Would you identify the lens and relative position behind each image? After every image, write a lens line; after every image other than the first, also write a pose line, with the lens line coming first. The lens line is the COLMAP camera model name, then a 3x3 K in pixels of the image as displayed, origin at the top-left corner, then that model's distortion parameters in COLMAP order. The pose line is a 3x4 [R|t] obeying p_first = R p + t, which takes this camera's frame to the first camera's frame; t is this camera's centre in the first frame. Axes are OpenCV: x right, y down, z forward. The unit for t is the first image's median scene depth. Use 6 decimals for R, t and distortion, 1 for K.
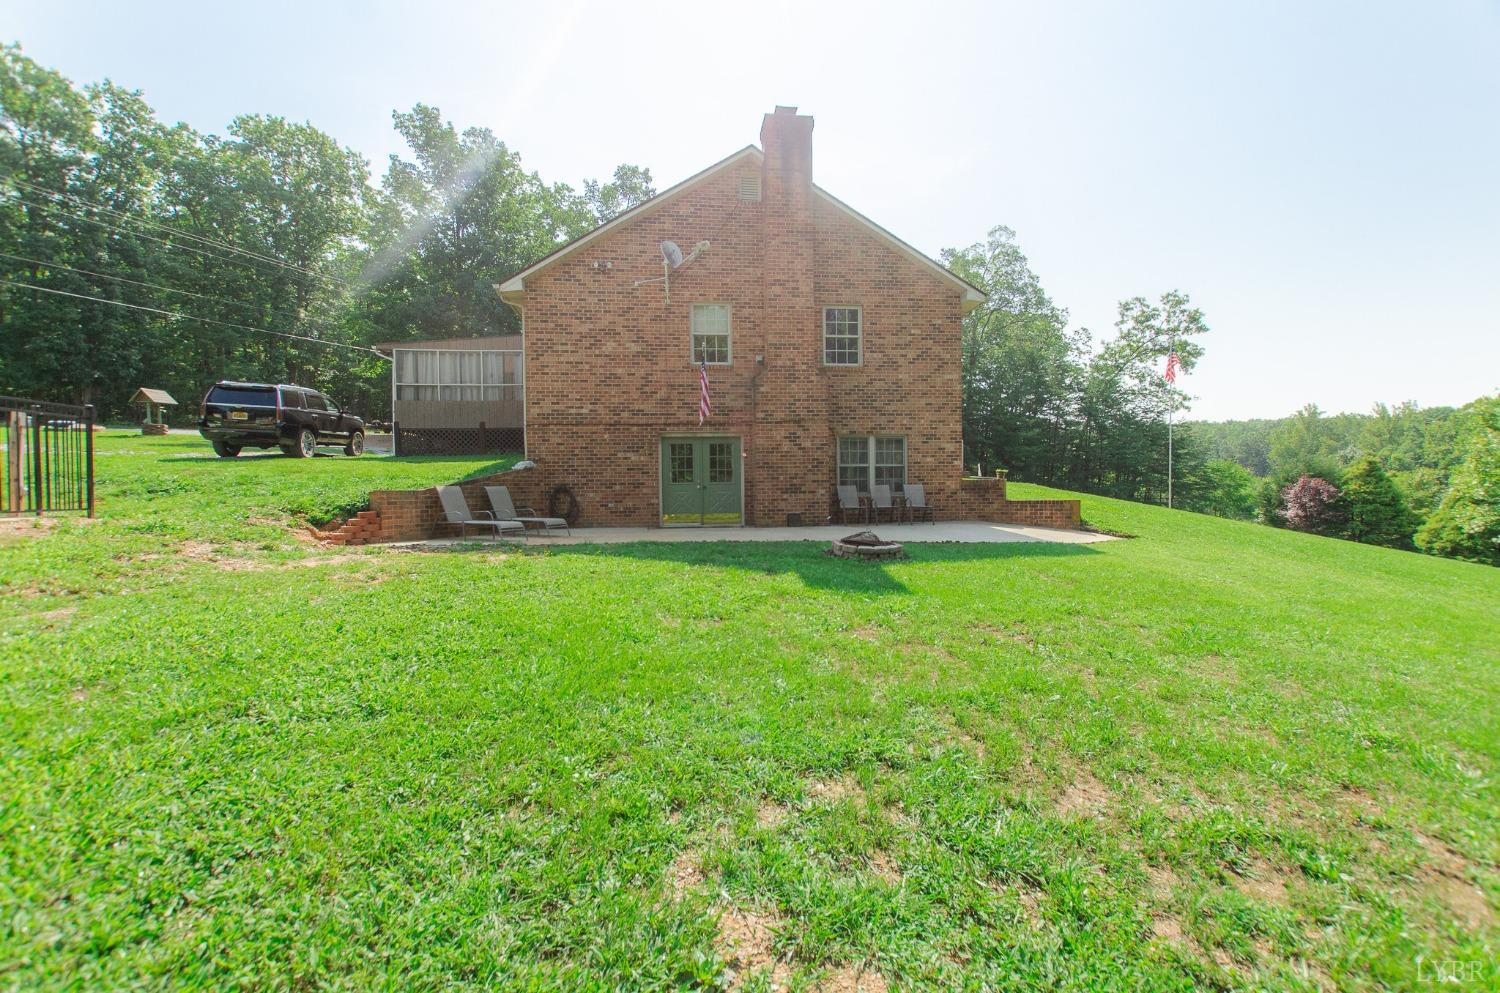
lens RADIAL K [[645.0, 0, 749.2], [0, 645.0, 505.5], [0, 0, 1]] dist [0.017092, -0.008752]
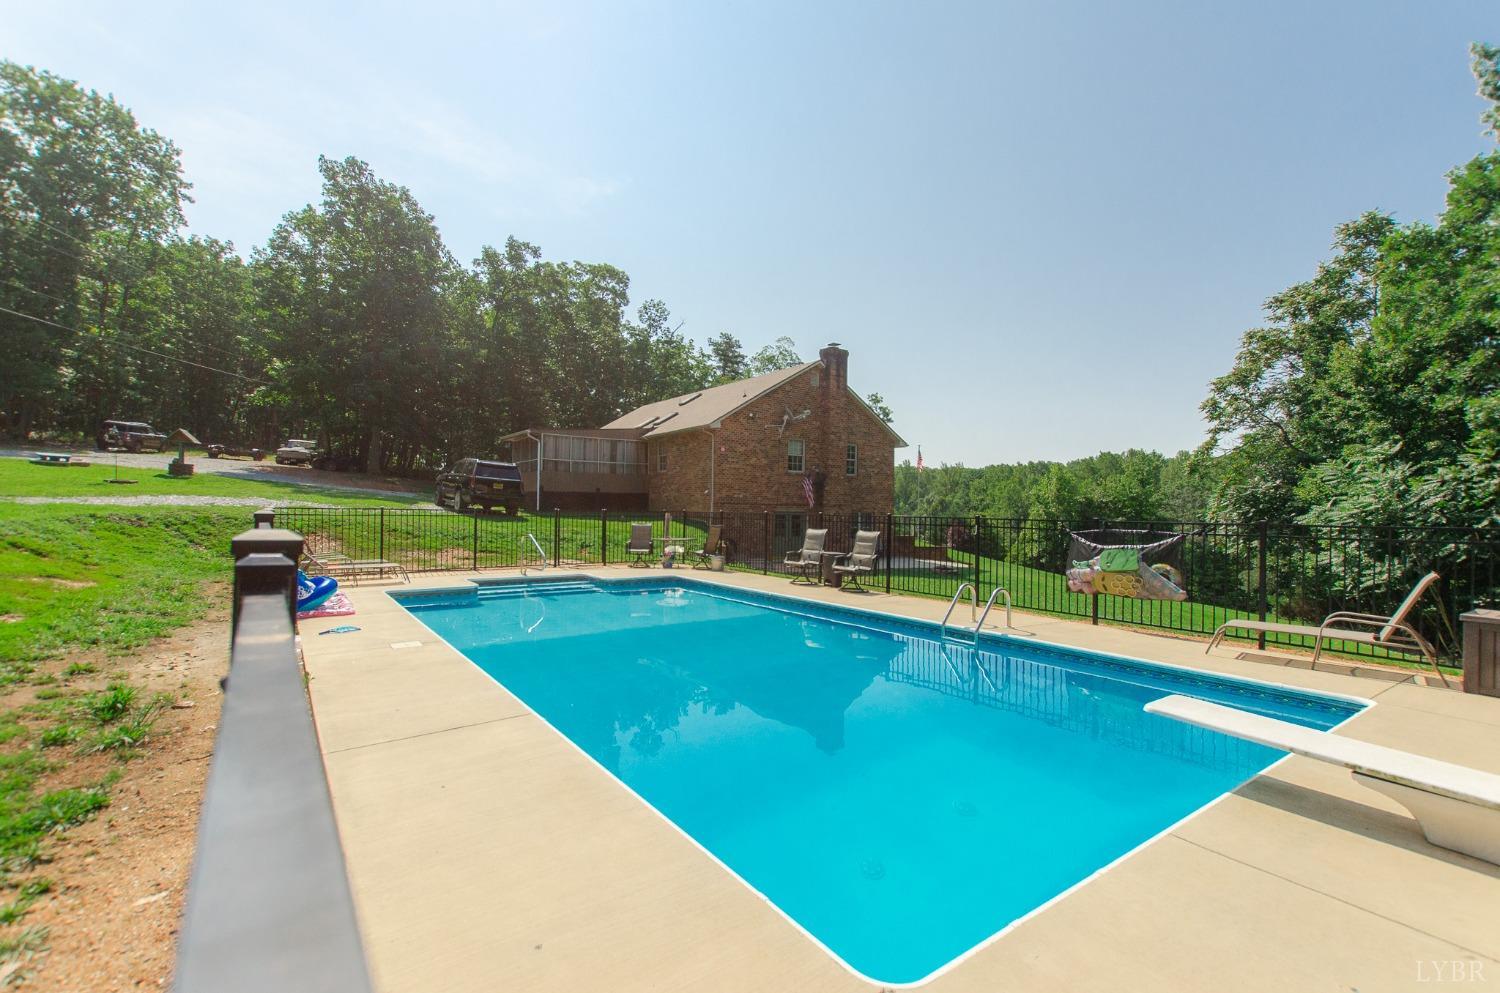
lens RADIAL K [[645.0, 0, 749.2], [0, 645.0, 505.5], [0, 0, 1]] dist [0.017092, -0.008752]
pose [[0.878175, 0.030420, 0.477372, -1.016967], [-0.014744, 0.999223, -0.036551, -0.053550], [-0.478113, 0.025059, 0.877941, -0.525745]]
